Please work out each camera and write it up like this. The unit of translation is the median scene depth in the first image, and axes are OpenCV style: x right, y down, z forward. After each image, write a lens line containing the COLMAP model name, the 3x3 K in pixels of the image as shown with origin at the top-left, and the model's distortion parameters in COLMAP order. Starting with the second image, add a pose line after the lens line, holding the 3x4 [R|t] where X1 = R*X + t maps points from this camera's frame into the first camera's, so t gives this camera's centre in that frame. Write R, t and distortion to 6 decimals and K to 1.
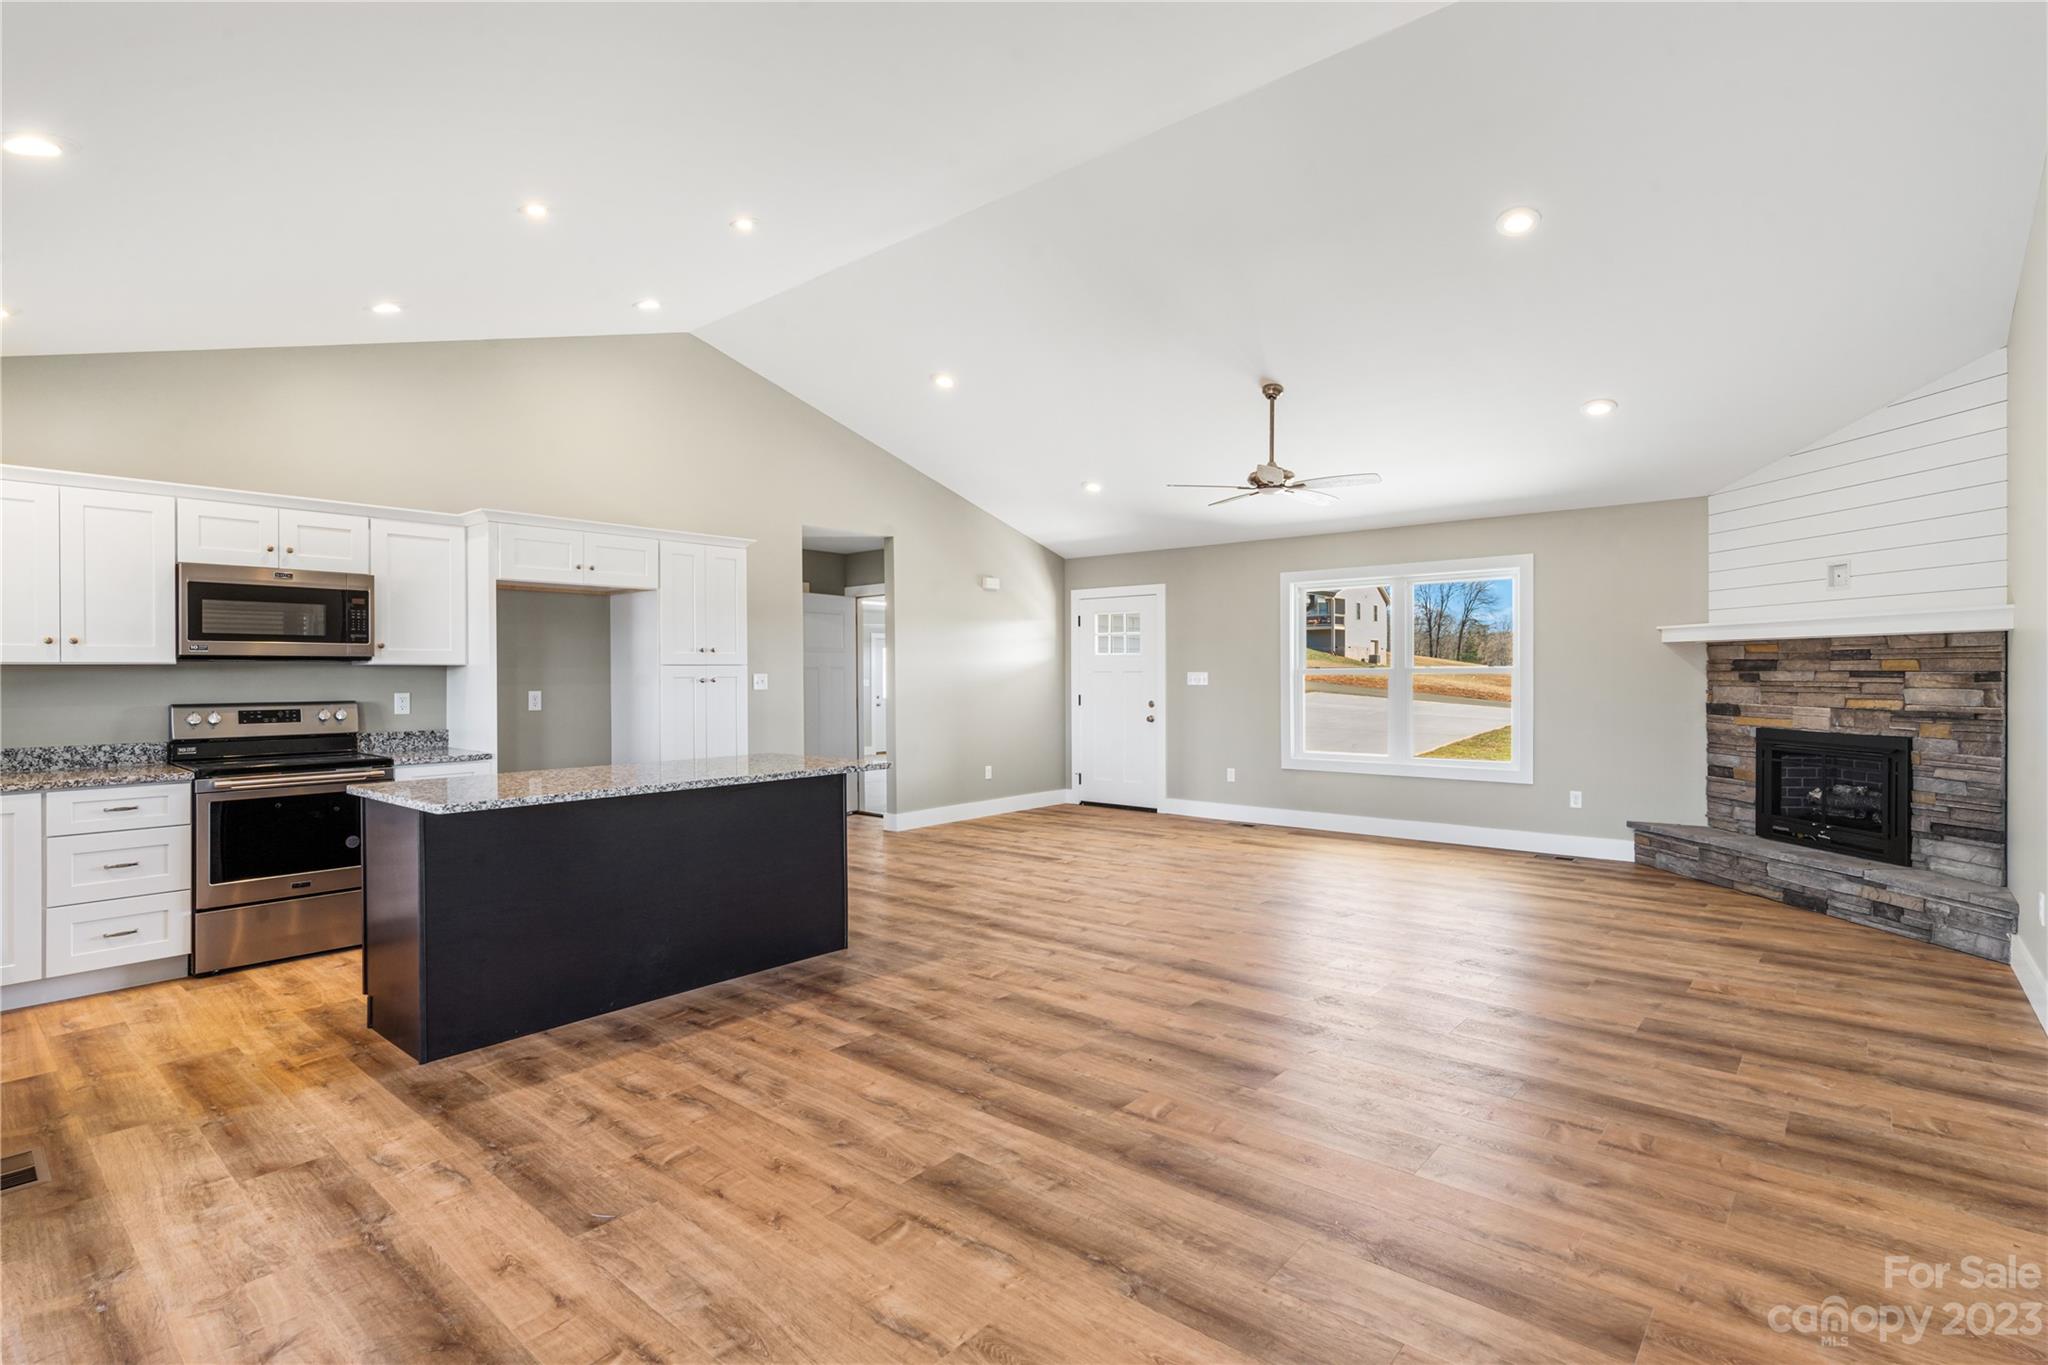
lens RADIAL K [[991.0, 0, 1033.0], [0, 991.0, 684.0], [0, 0, 1]] dist [0.001431, 0.000447]
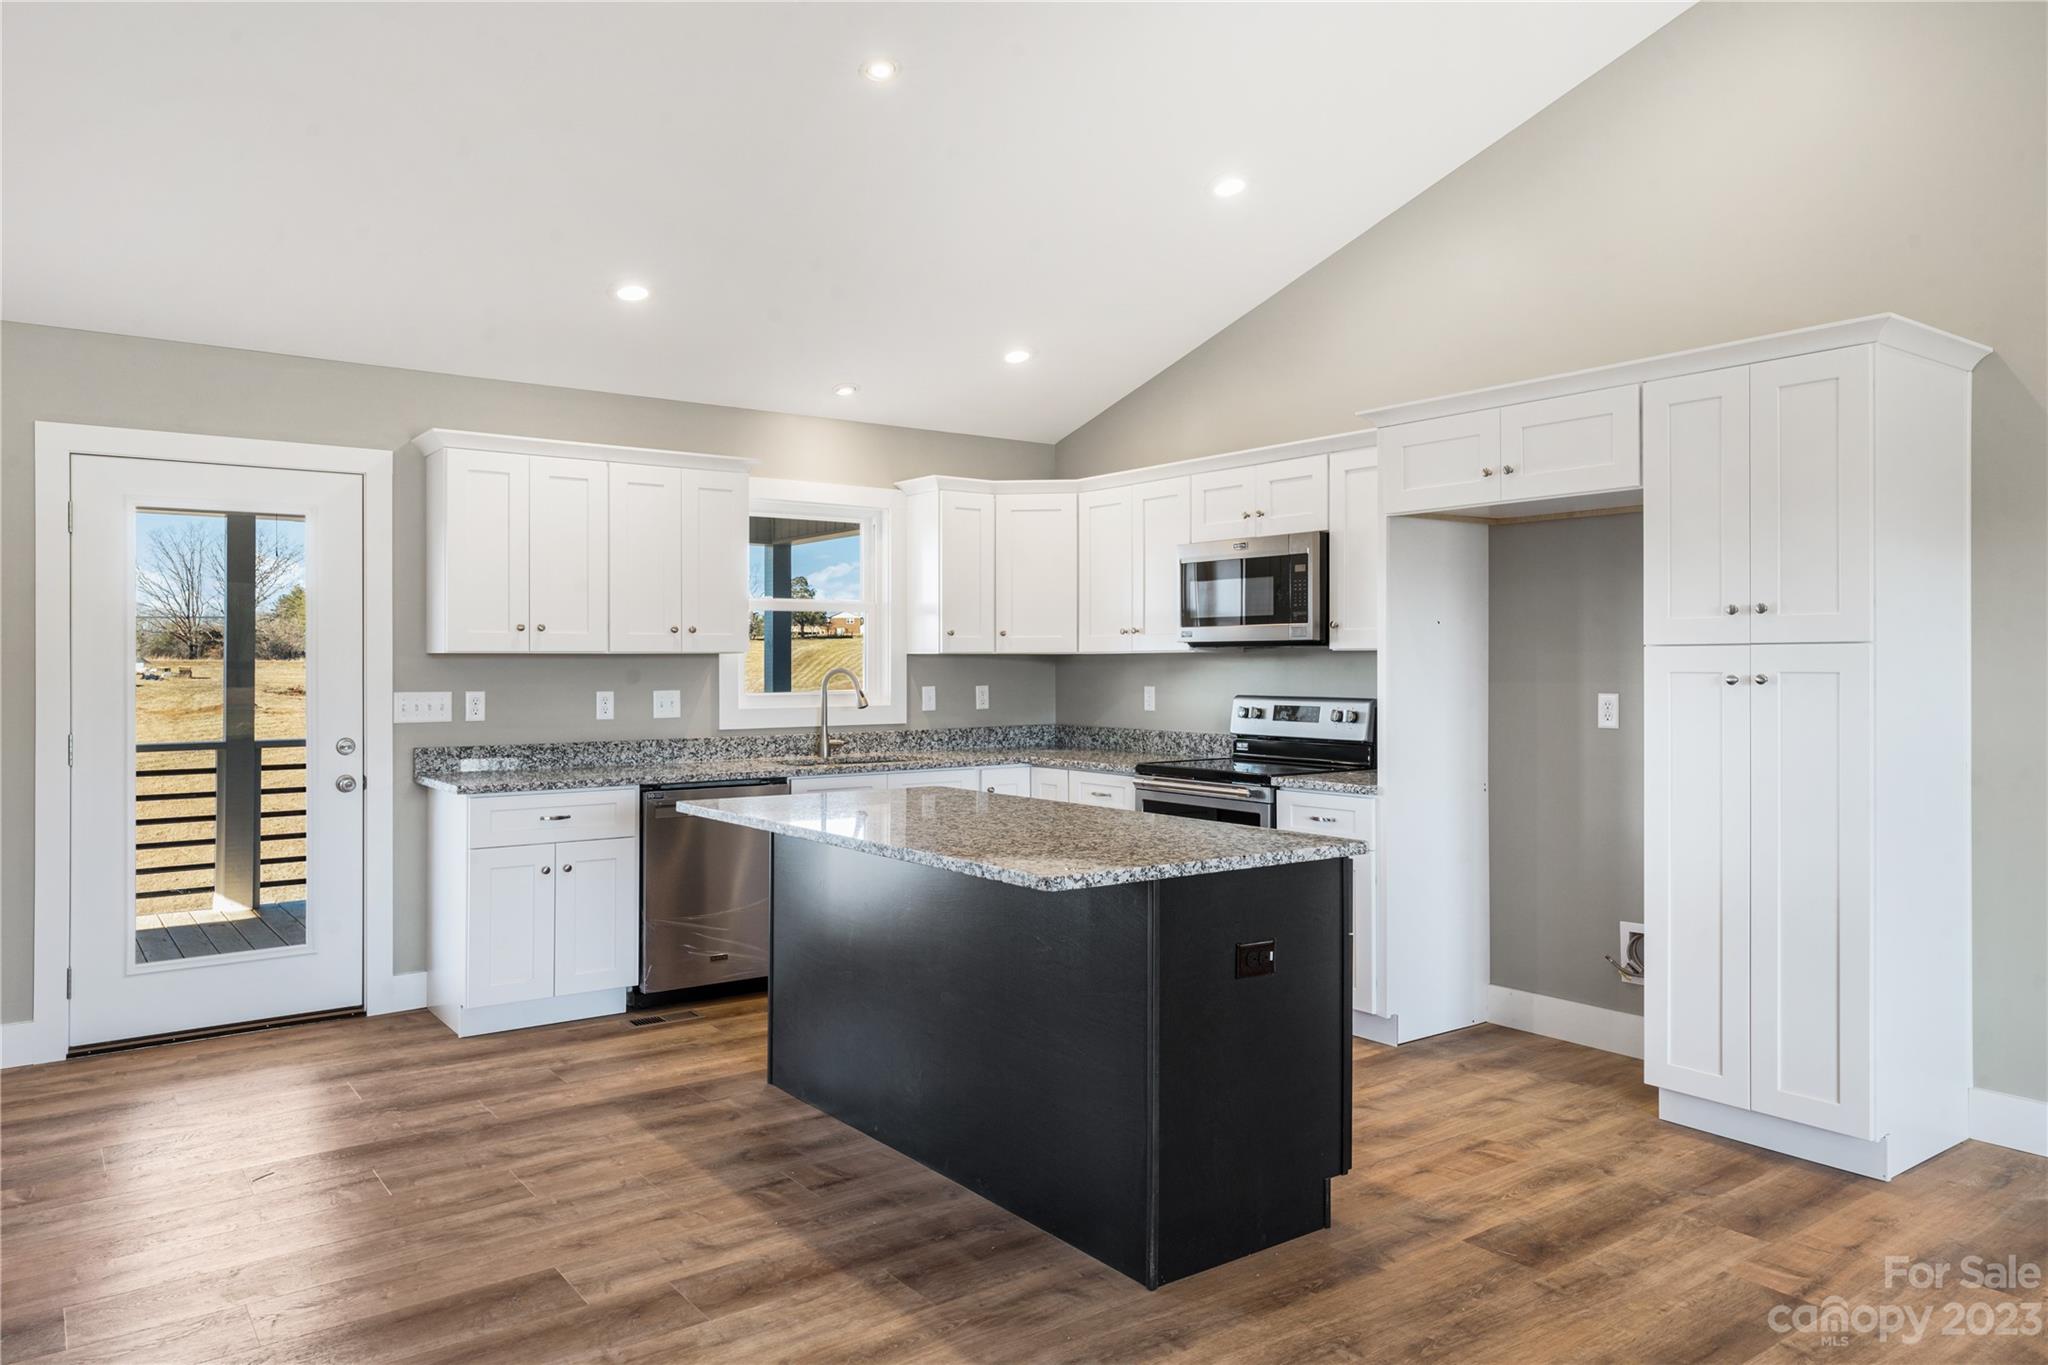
lens RADIAL K [[1378.8, 0, 1034.6], [0, 1378.8, 670.2], [0, 0, 1]] dist [0.000220, 0.002058]
pose [[-0.222232, 0.011221, -0.974929, 0.406819], [-0.006118, 0.999898, 0.012903, -0.017249], [0.974975, 0.008832, -0.222141, 1.046683]]
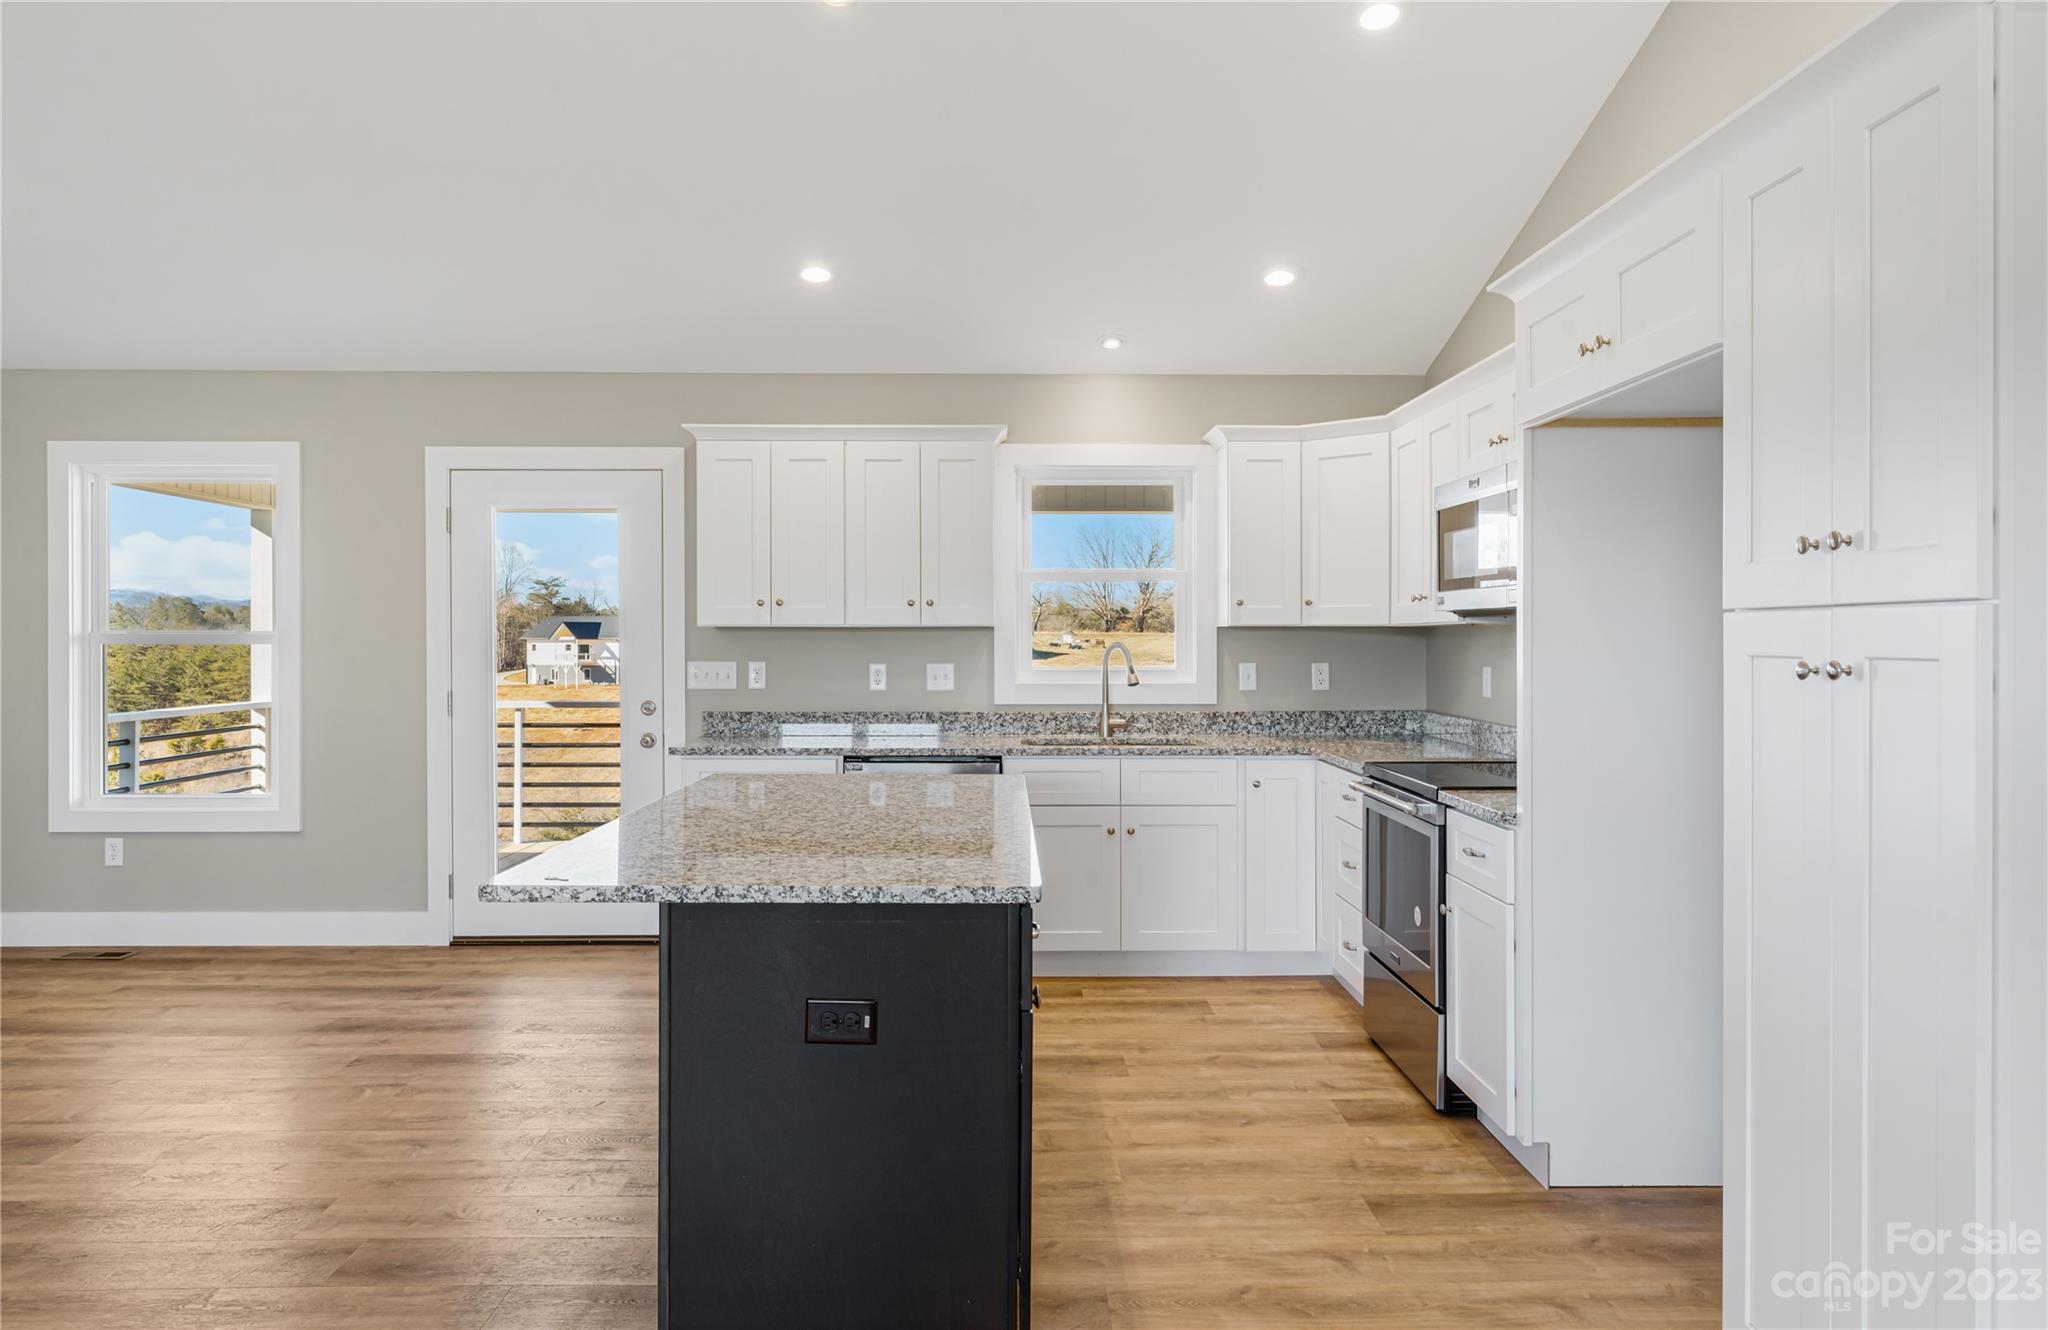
lens RADIAL K [[1353.9, 0, 1017.8], [0, 1353.9, 650.7], [0, 0, 1]] dist [-0.001698, 0.000432]
pose [[-0.751553, 0.012287, -0.659558, 0.036564], [-0.002426, 0.999768, 0.021390, -0.018897], [0.659668, 0.017676, -0.751349, 1.404388]]
